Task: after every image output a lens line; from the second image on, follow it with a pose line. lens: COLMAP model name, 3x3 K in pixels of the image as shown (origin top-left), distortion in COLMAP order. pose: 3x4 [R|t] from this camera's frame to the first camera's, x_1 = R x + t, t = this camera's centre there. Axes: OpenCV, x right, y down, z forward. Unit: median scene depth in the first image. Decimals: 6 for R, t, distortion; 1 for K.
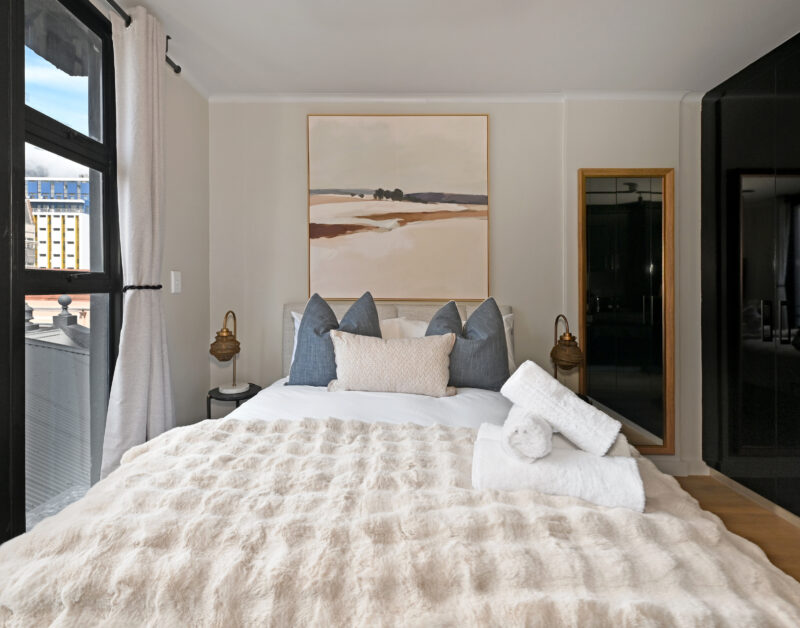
lens RADIAL K [[425.0, 0, 404.1], [0, 425.0, 297.8], [0, 0, 1]] dist [-0.026323, 0.000220]
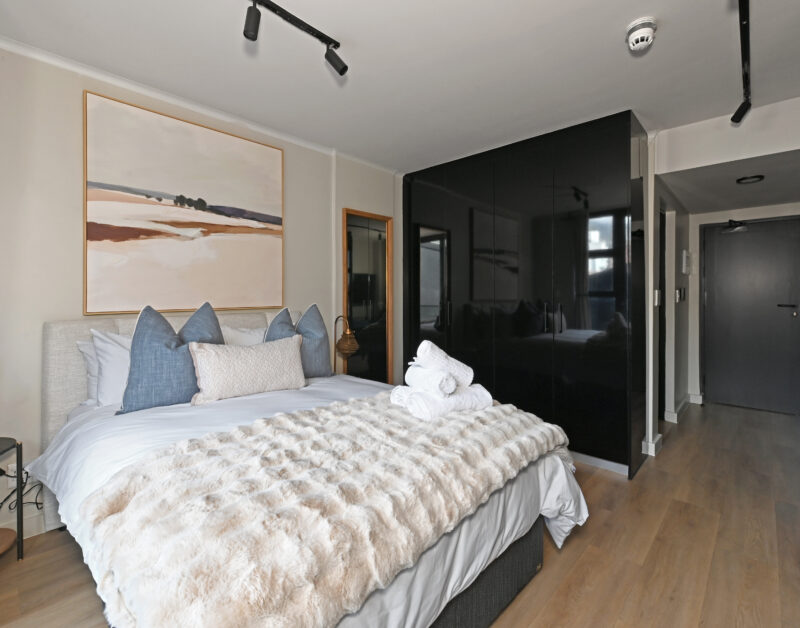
lens RADIAL K [[370.6, 0, 436.5], [0, 370.6, 292.8], [0, 0, 1]] dist [0.027326, -0.017162]
pose [[0.648873, -0.006474, 0.760870, -0.471011], [0.028577, 0.999466, -0.015866, -0.008018], [-0.760360, 0.032039, 0.648711, 0.019291]]
